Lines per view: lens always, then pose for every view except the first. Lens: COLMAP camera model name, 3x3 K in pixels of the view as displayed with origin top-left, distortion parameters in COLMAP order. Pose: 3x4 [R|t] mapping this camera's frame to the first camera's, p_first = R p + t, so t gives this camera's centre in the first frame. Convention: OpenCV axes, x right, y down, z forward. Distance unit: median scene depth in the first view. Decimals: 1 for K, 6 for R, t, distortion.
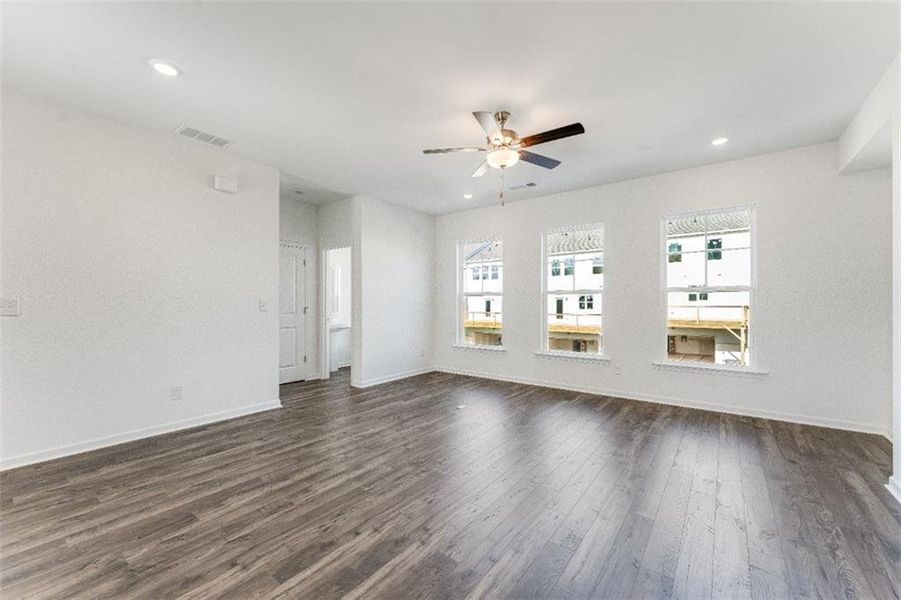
lens RADIAL K [[363.6, 0, 456.2], [0, 363.6, 303.4], [0, 0, 1]] dist [-0.000247, -0.000034]
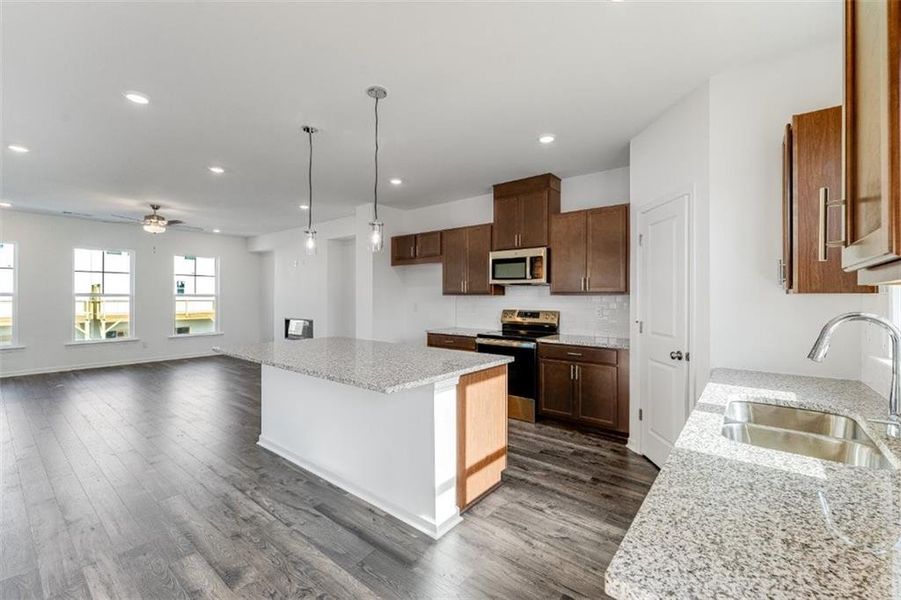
lens RADIAL K [[379.9, 0, 457.2], [0, 379.9, 290.2], [0, 0, 1]] dist [0.000439, 0.000084]
pose [[0.032665, 0.018957, 0.999287, -1.510387], [-0.006346, 0.999804, -0.018759, -0.042824], [-0.999446, -0.005728, 0.032779, -0.542319]]
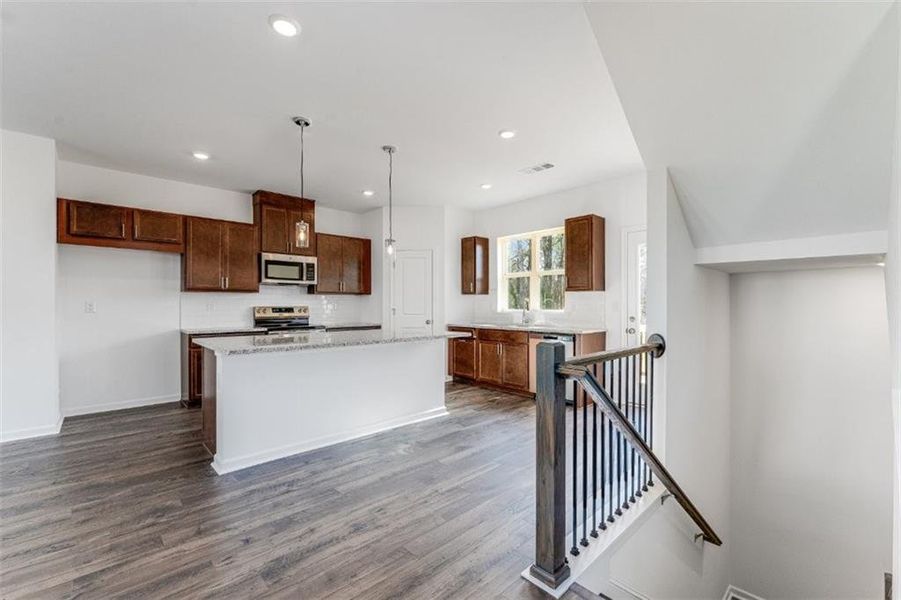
lens RADIAL K [[377.4, 0, 450.5], [0, 377.4, 305.0], [0, 0, 1]] dist [-0.000363, -0.000065]
pose [[-0.983478, 0.000322, 0.181028, -1.134250], [-0.000024, 0.999998, -0.001911, -0.002199], [-0.181028, -0.001884, -0.983476, 0.659220]]
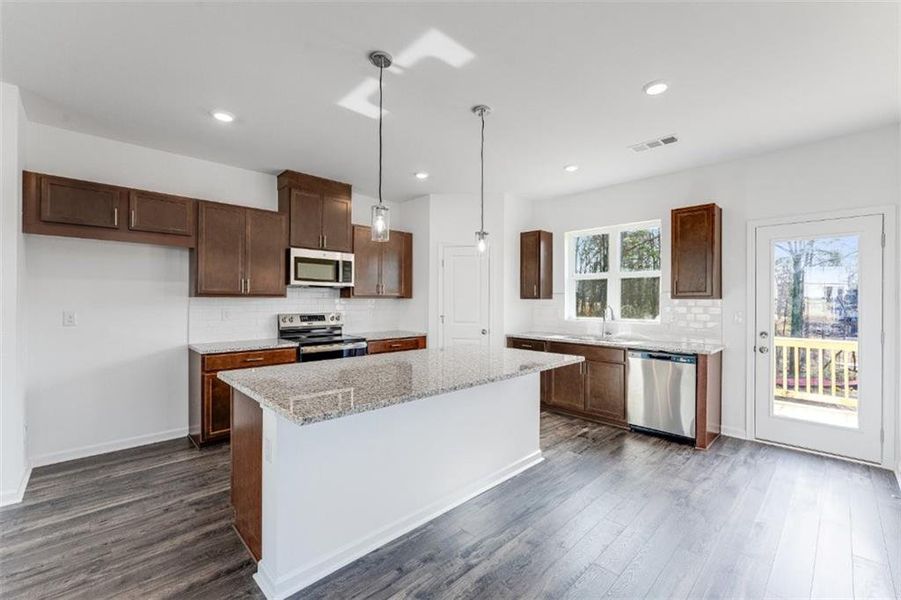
lens RADIAL K [[373.8, 0, 450.5], [0, 373.8, 300.0], [0, 0, 1]] dist [0.000575, 0.000052]
pose [[-0.986957, -0.004494, 0.160919, -0.836220], [-0.005041, 0.999983, -0.002990, -0.043830], [-0.160903, -0.003763, -0.986963, 0.426335]]
